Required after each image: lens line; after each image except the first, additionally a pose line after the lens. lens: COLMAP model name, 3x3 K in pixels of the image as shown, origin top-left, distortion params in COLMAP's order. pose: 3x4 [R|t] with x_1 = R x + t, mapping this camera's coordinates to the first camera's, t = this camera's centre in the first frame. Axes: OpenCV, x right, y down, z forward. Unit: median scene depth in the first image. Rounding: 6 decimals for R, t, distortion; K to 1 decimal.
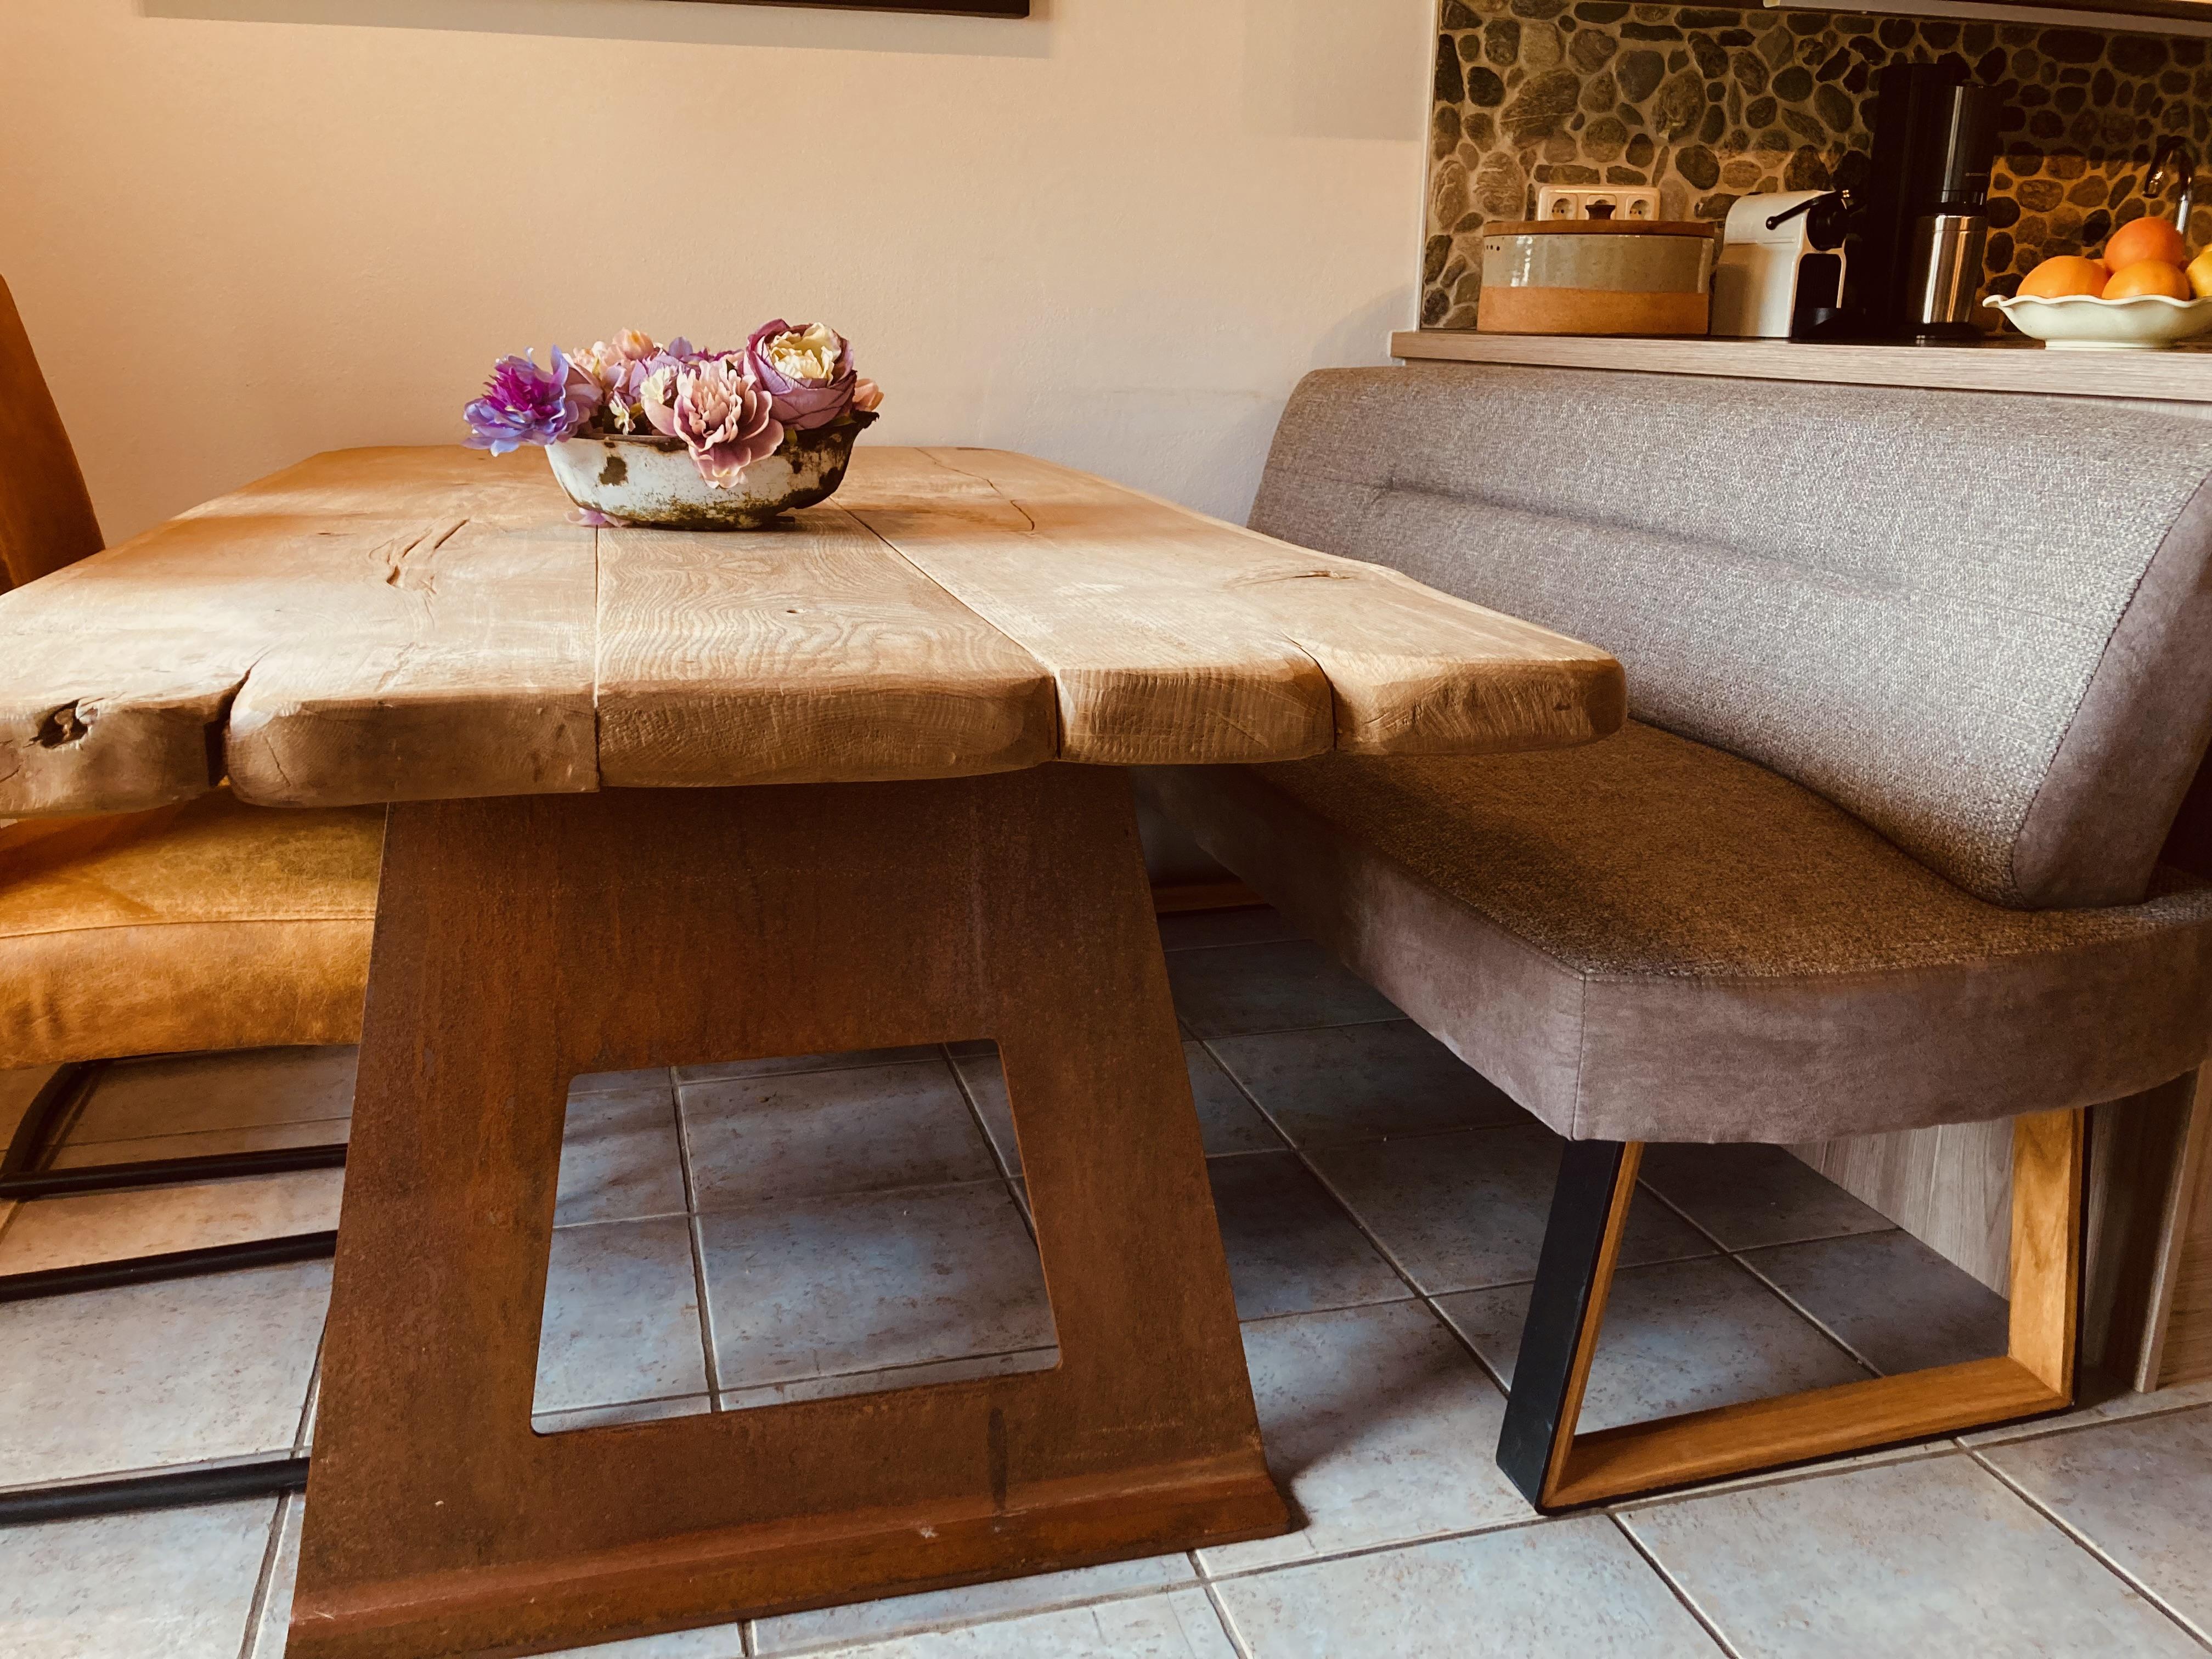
lens RADIAL K [[1855.4, 0, 1126.5], [0, 1855.4, 814.9], [0, 0, 1]] dist [0.043034, -0.054326]
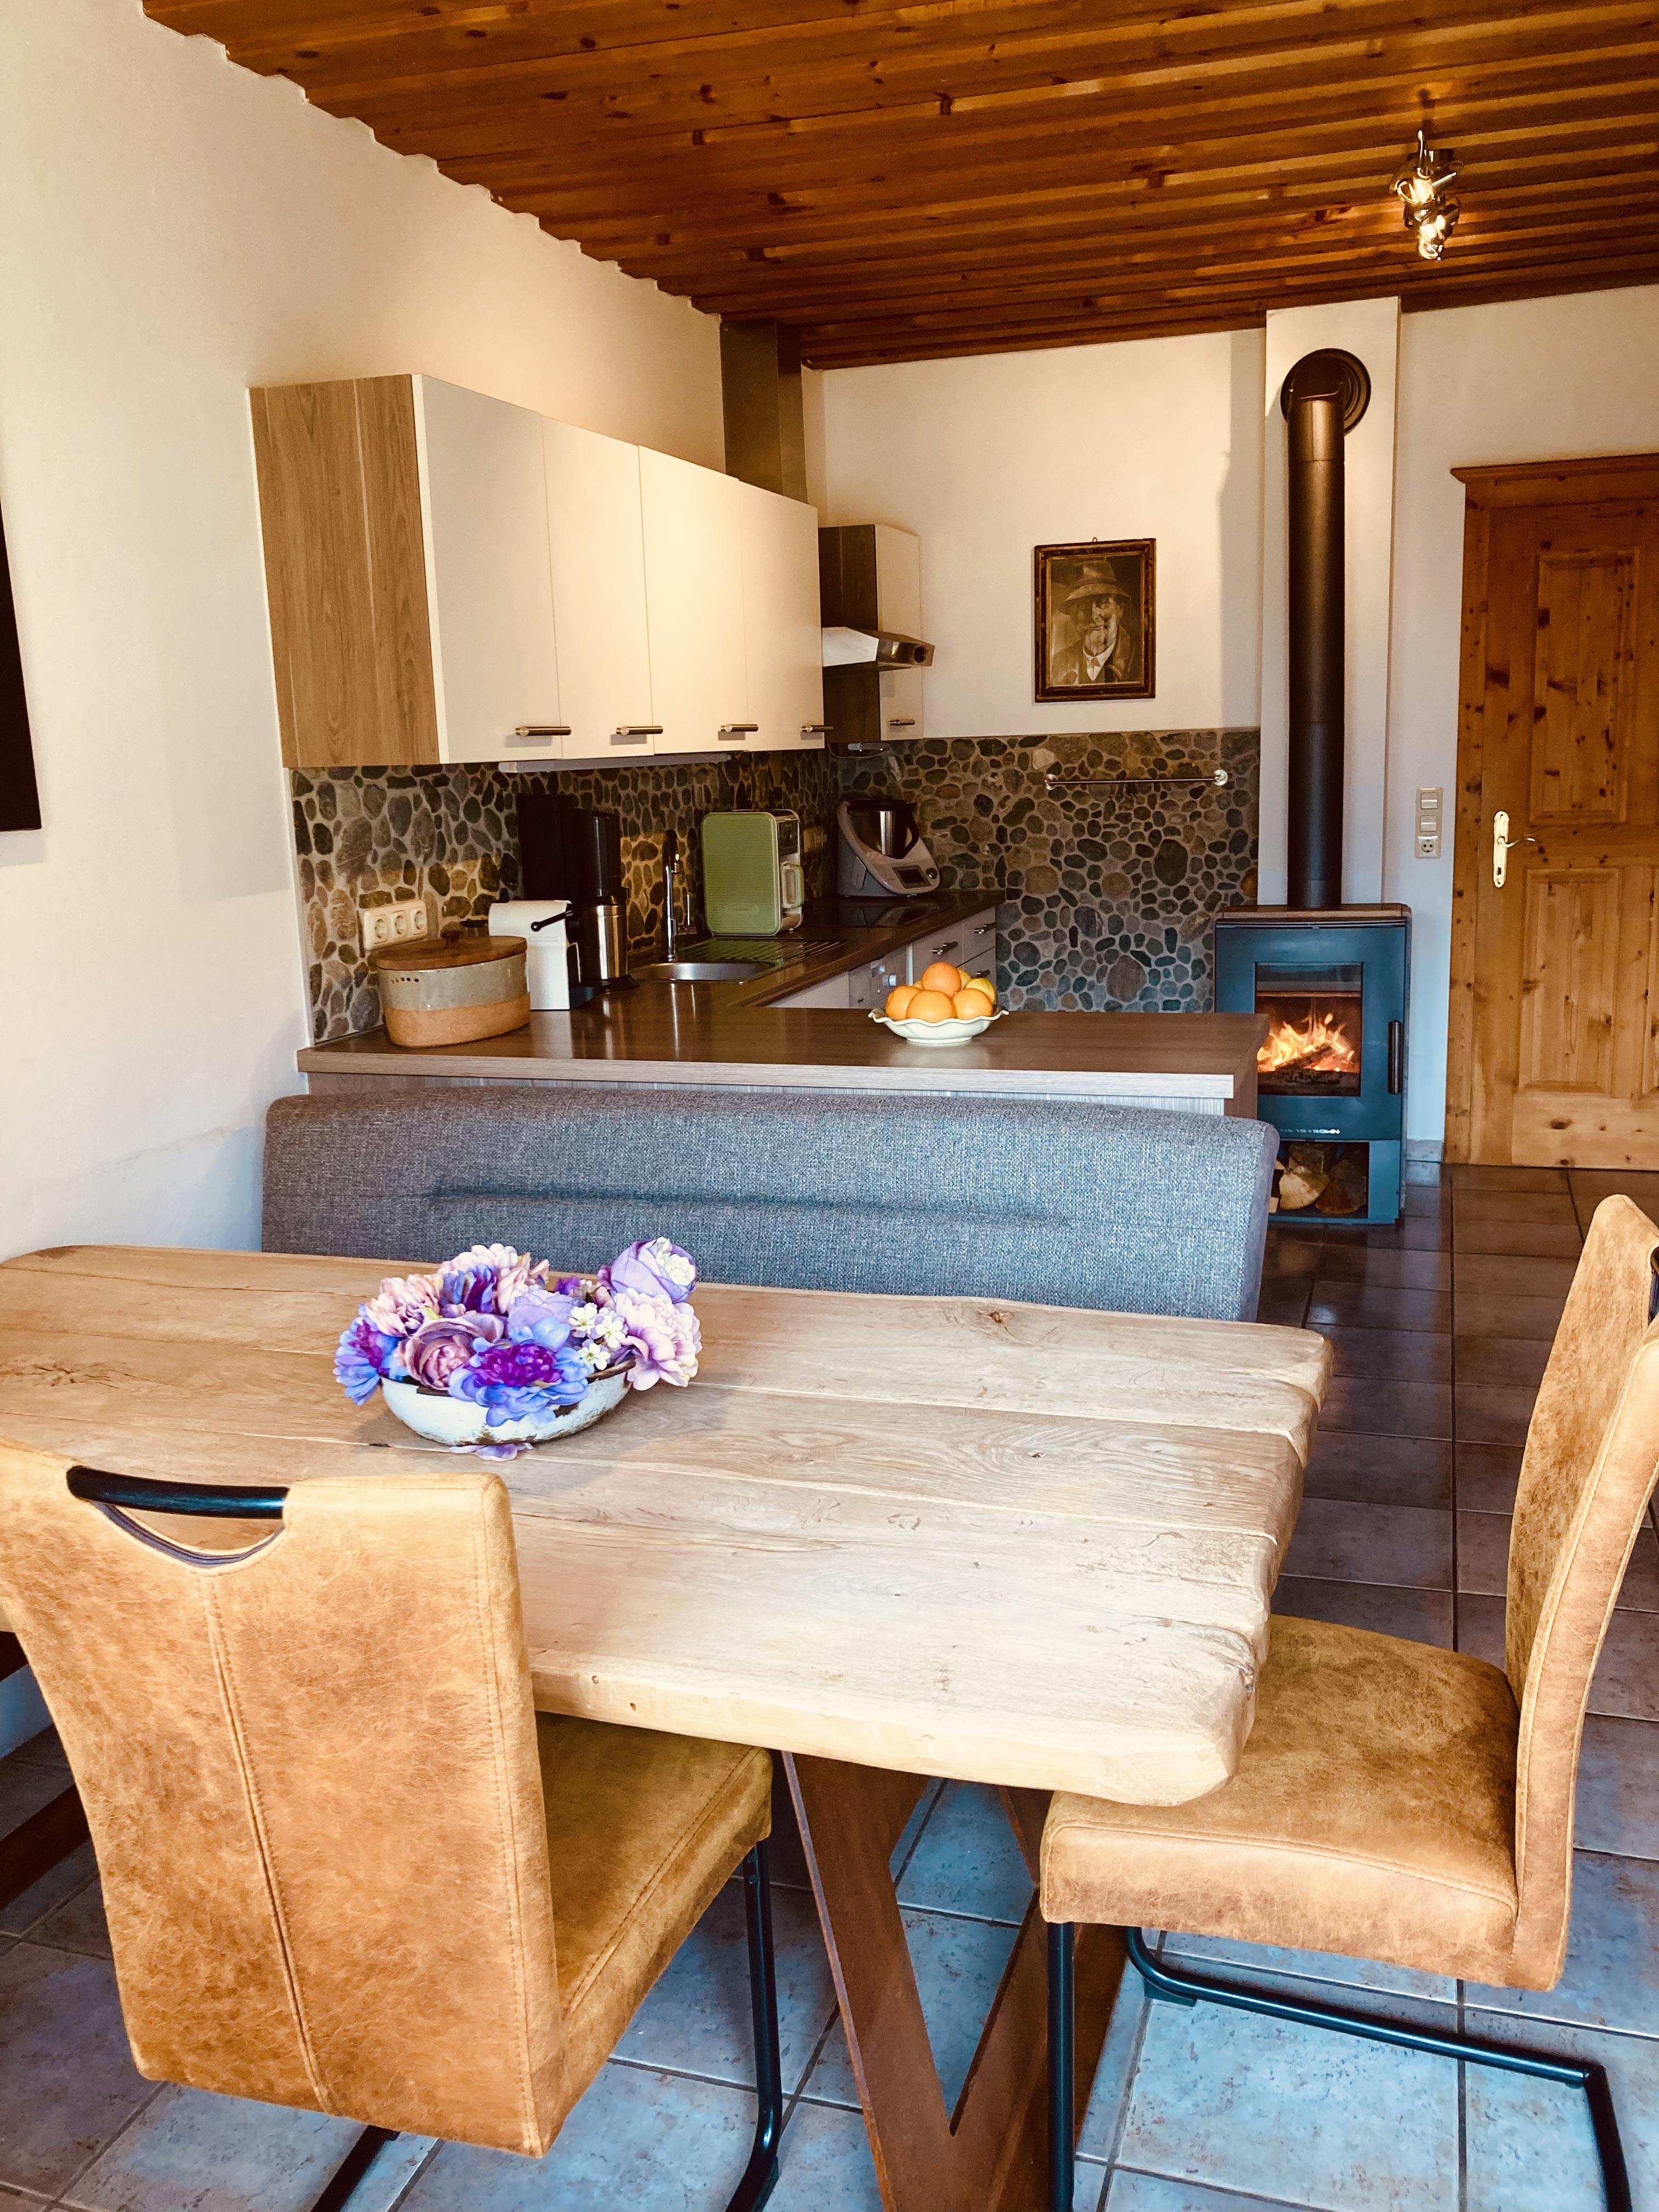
lens RADIAL K [[1855.4, 0, 878.7], [0, 1855.4, 1066.8], [0, 0, 1]] dist [0.043034, -0.054326]
pose [[0.537071, -0.178524, 0.824430, -0.598112], [0.250030, 0.967119, 0.046541, -0.214736], [-0.805630, 0.181137, 0.564048, 0.084240]]
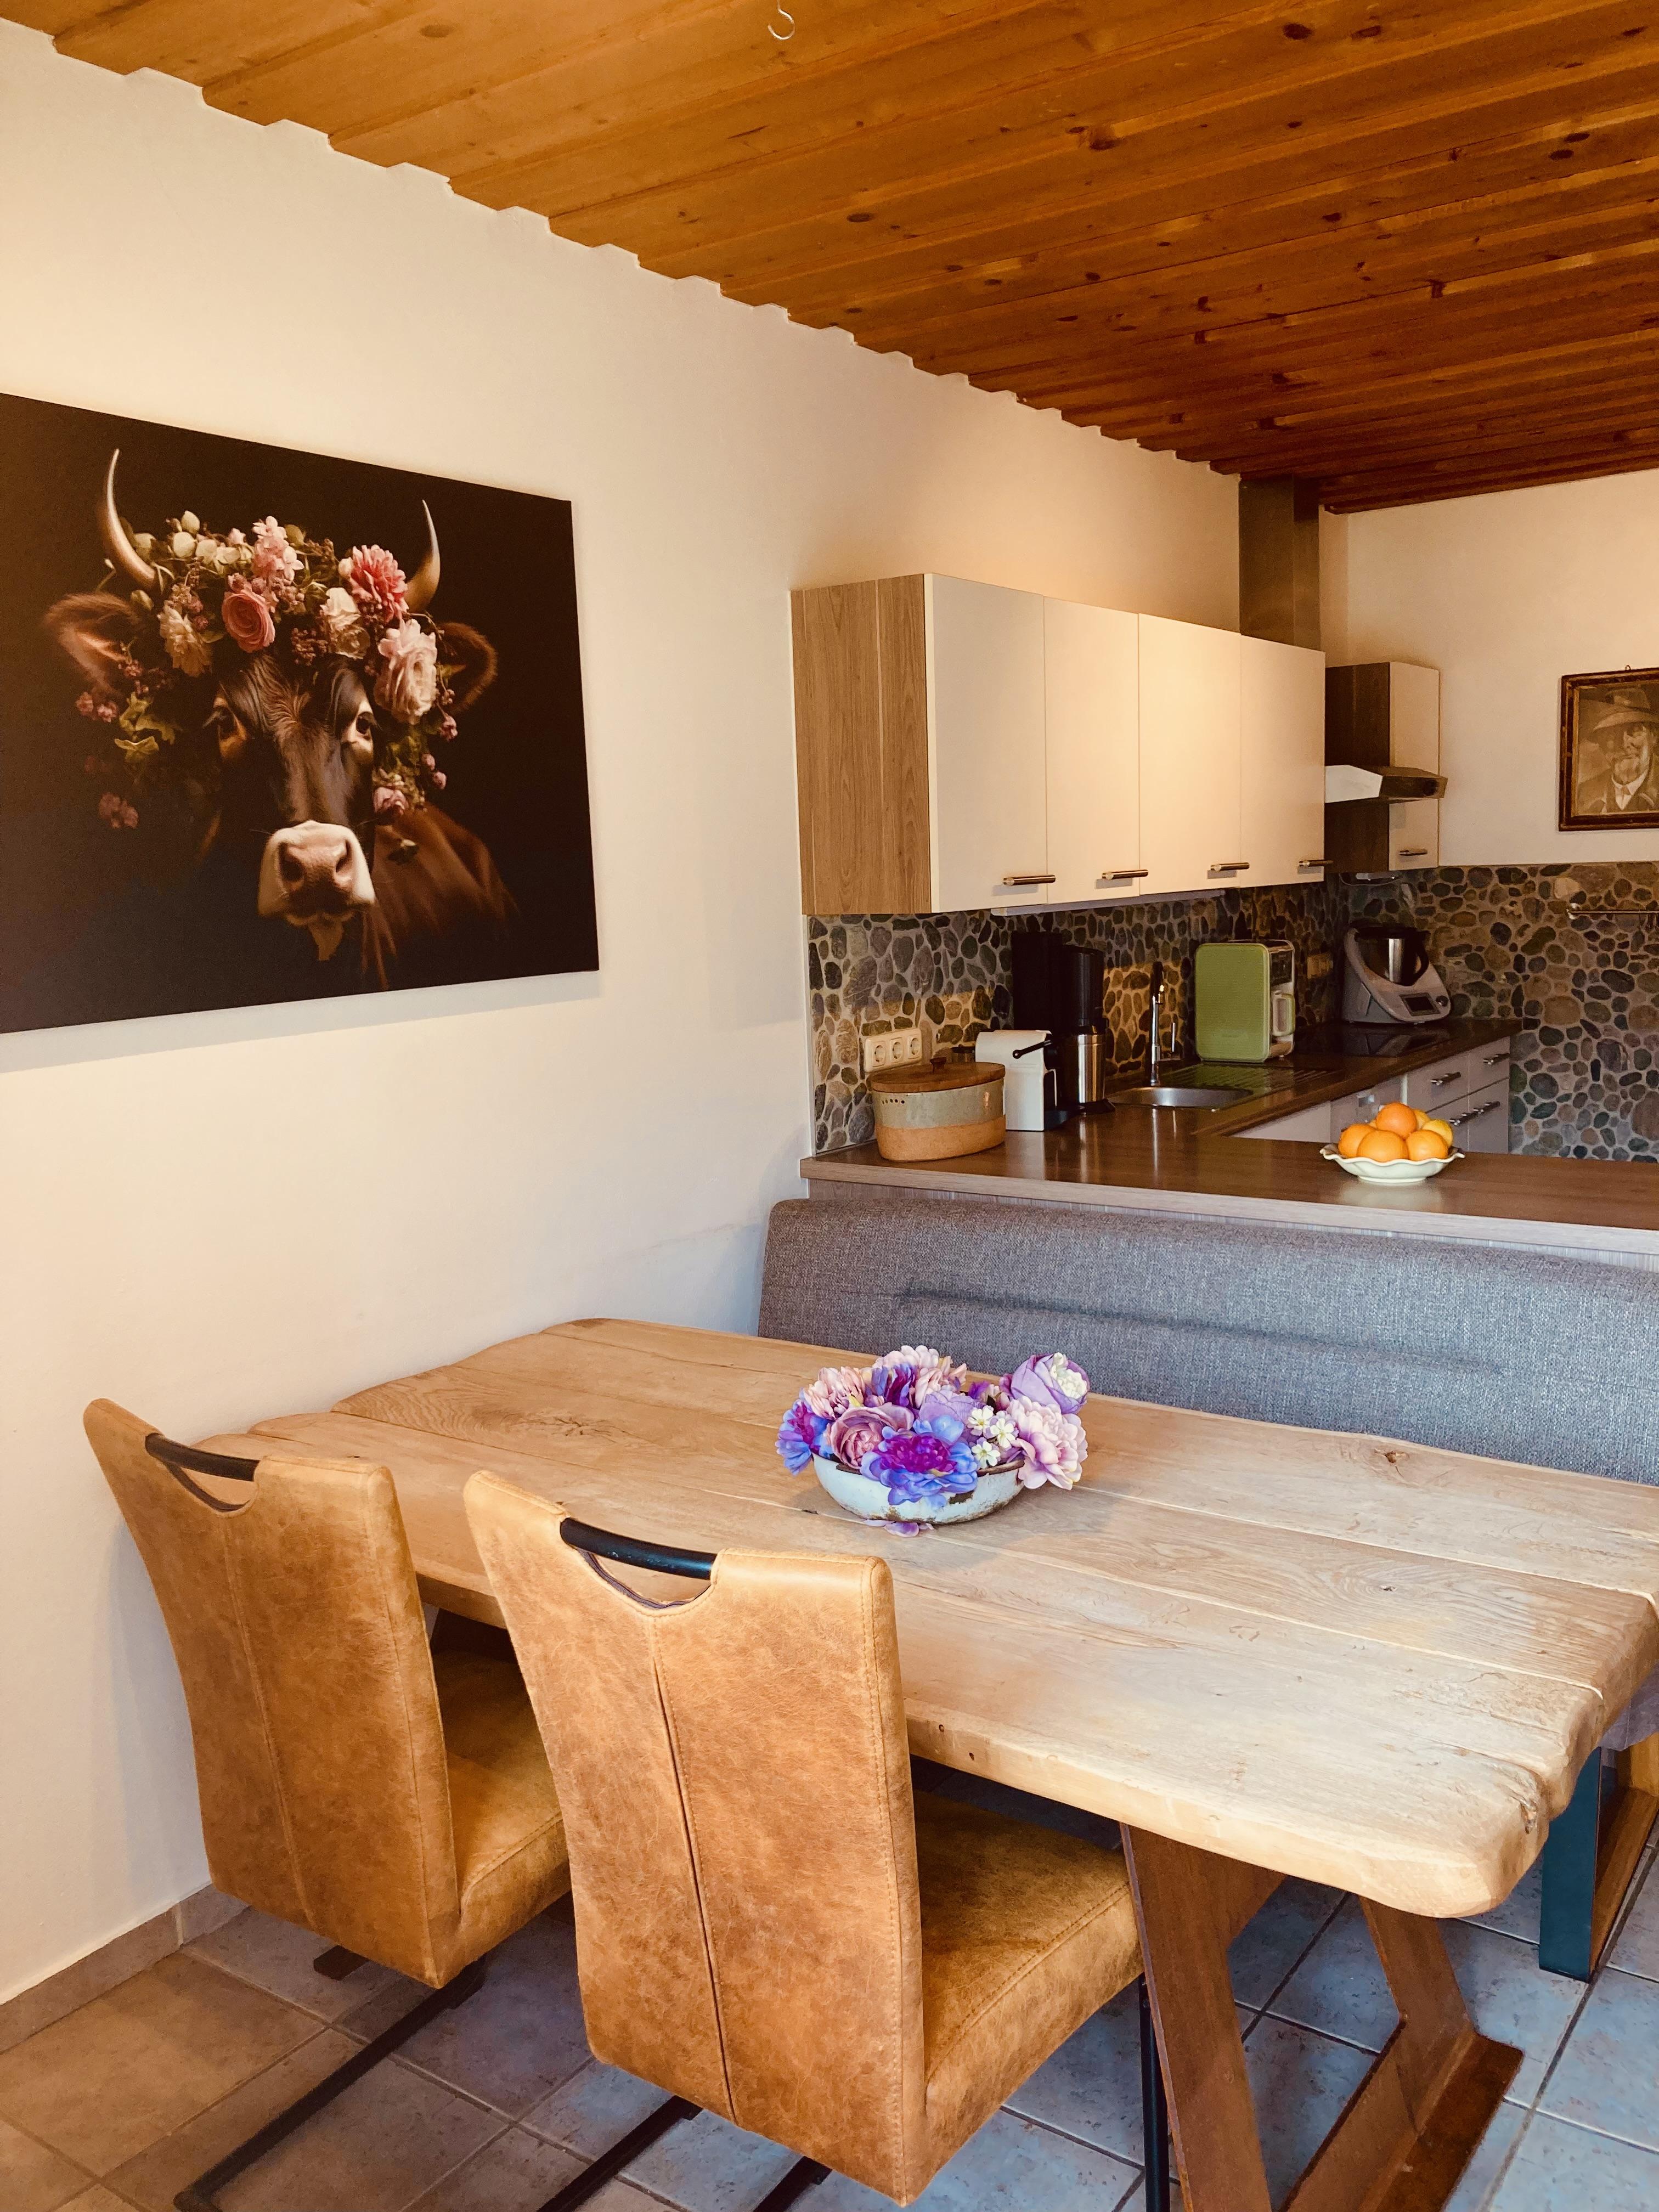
lens RADIAL K [[1855.4, 0, 862.0], [0, 1855.4, 1051.9], [0, 0, 1]] dist [0.043034, -0.054326]
pose [[0.765598, -0.105632, 0.634588, -0.629459], [0.203577, 0.975515, -0.083223, -0.217182], [-0.610259, 0.192903, 0.768357, -0.023311]]
